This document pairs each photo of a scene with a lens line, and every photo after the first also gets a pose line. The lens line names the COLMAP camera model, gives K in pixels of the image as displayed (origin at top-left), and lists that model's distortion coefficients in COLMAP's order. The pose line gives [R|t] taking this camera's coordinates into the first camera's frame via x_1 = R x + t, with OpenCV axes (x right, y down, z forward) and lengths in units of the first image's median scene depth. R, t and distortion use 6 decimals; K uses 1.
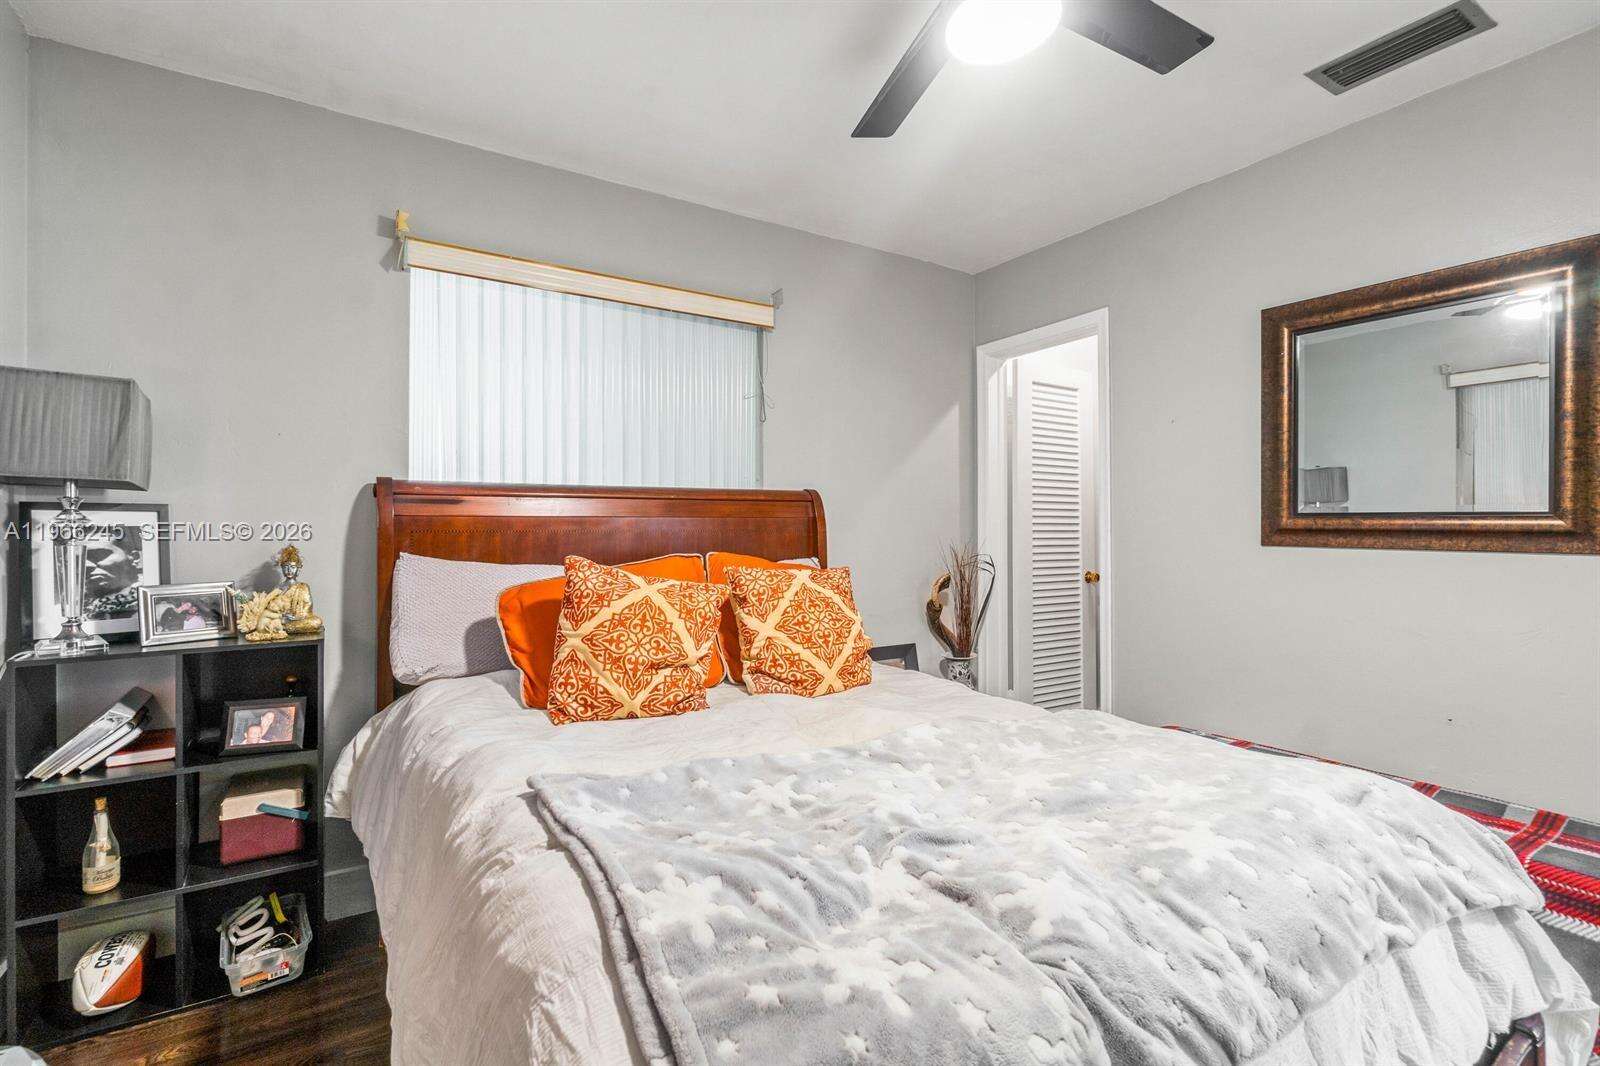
lens RADIAL K [[711.5, 0, 801.7], [0, 711.5, 535.4], [0, 0, 1]] dist [0.001944, -0.000052]
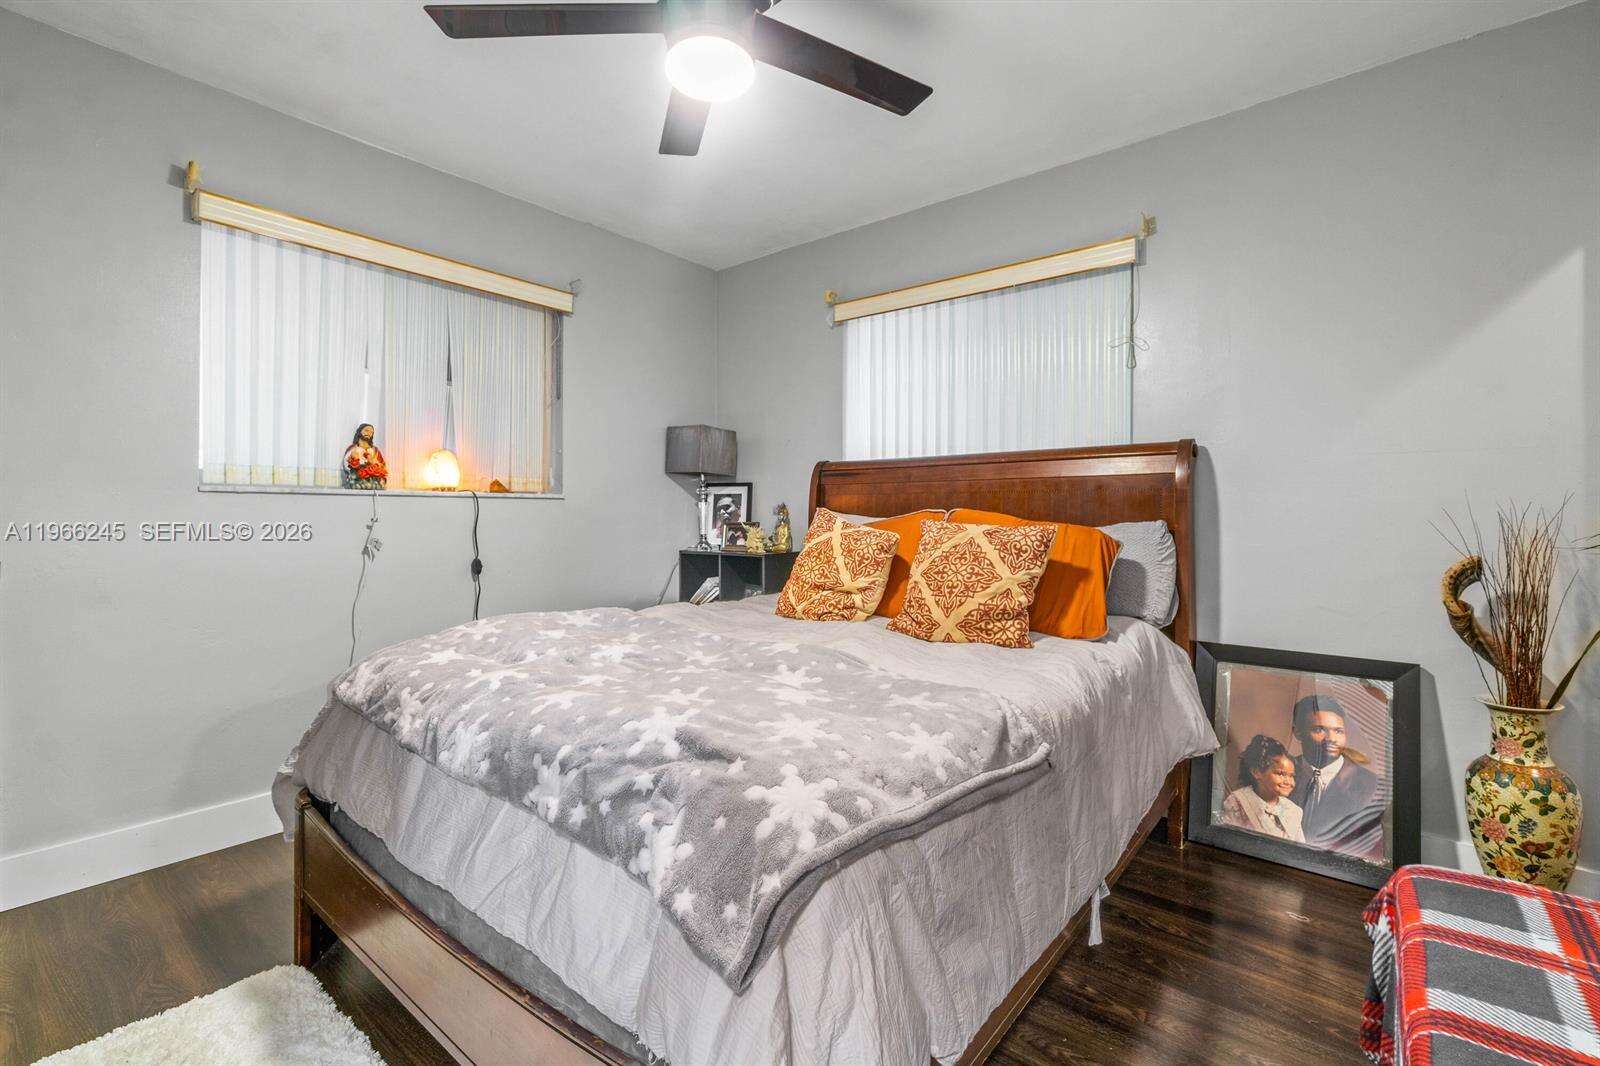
lens RADIAL K [[711.5, 0, 798.9], [0, 711.5, 519.0], [0, 0, 1]] dist [0.001944, -0.000052]
pose [[0.321914, 0.012470, -0.946687, 1.019497], [-0.006540, 0.999919, 0.010947, 0.034955], [0.946746, 0.002667, 0.321970, 0.489657]]
